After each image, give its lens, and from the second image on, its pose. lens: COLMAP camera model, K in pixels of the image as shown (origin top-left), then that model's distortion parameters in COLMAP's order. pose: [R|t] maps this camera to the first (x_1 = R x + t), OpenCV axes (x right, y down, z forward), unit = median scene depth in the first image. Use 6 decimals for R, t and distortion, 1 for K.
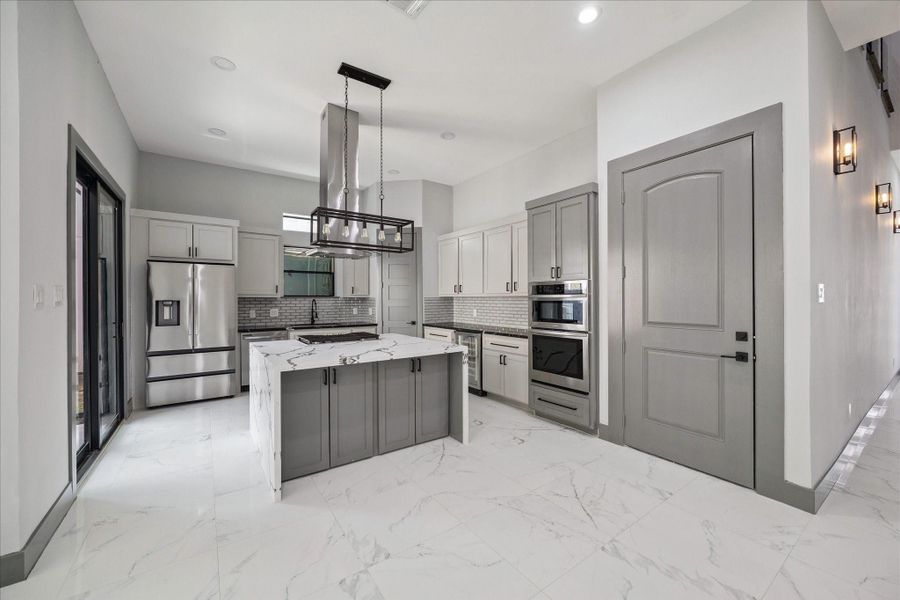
lens RADIAL K [[352.1, 0, 452.1], [0, 352.1, 299.8], [0, 0, 1]] dist [-0.000271, -0.001203]
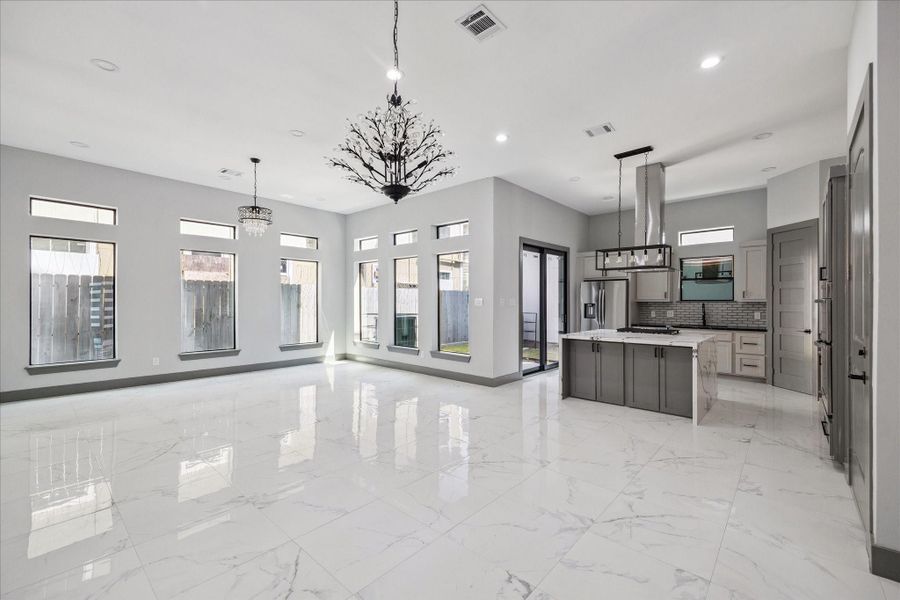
lens RADIAL K [[373.3, 0, 450.0], [0, 373.3, 303.9], [0, 0, 1]] dist [0.000541, 0.000317]
pose [[0.219985, 0.008000, -0.975470, 0.965164], [-0.006965, 0.999954, 0.006630, -0.004255], [0.975478, 0.005335, 0.220031, -0.081407]]
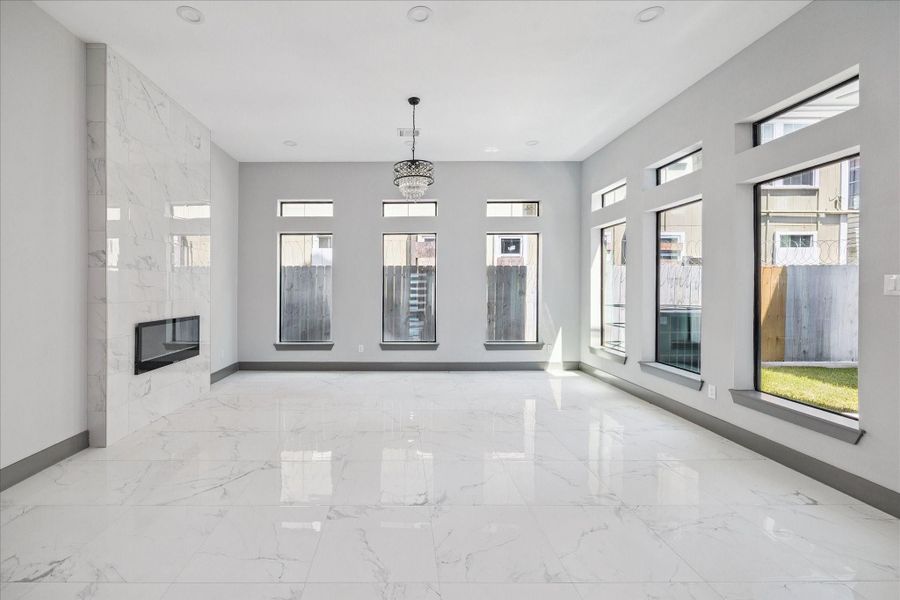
lens RADIAL K [[375.4, 0, 402.1], [0, 375.4, 292.8], [0, 0, 1]] dist [0.000090, -0.000148]
pose [[-0.579936, 0.013601, -0.814549, 0.298307], [0.003323, 0.999892, 0.014330, 0.001999], [0.814655, 0.005604, -0.579918, 0.114298]]
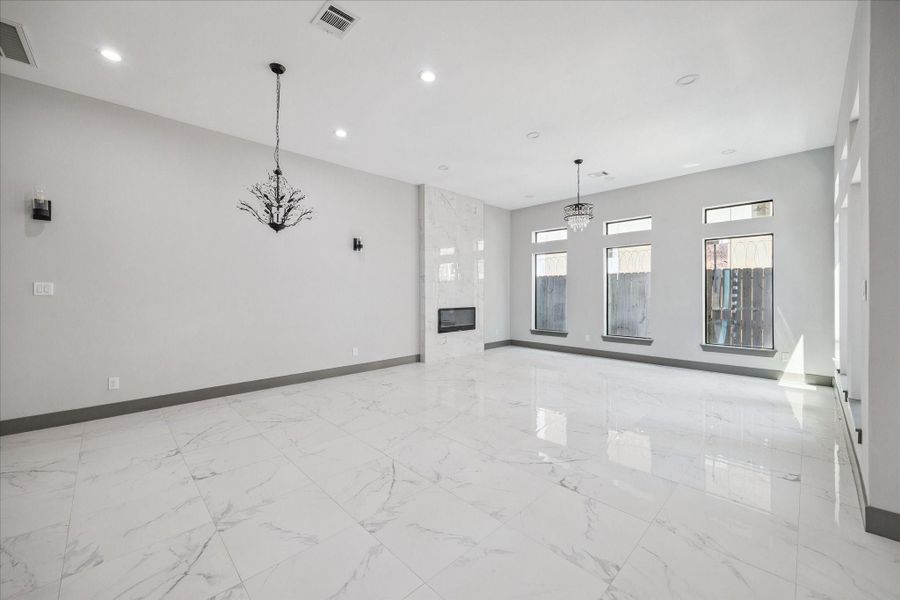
lens RADIAL K [[352.1, 0, 452.0], [0, 352.1, 292.8], [0, 0, 1]] dist [-0.000271, -0.001203]
pose [[-0.986271, 0.005784, -0.165032, 0.148438], [0.004895, 0.999971, 0.005794, -0.003976], [0.165061, 0.004907, -0.986271, 0.878670]]
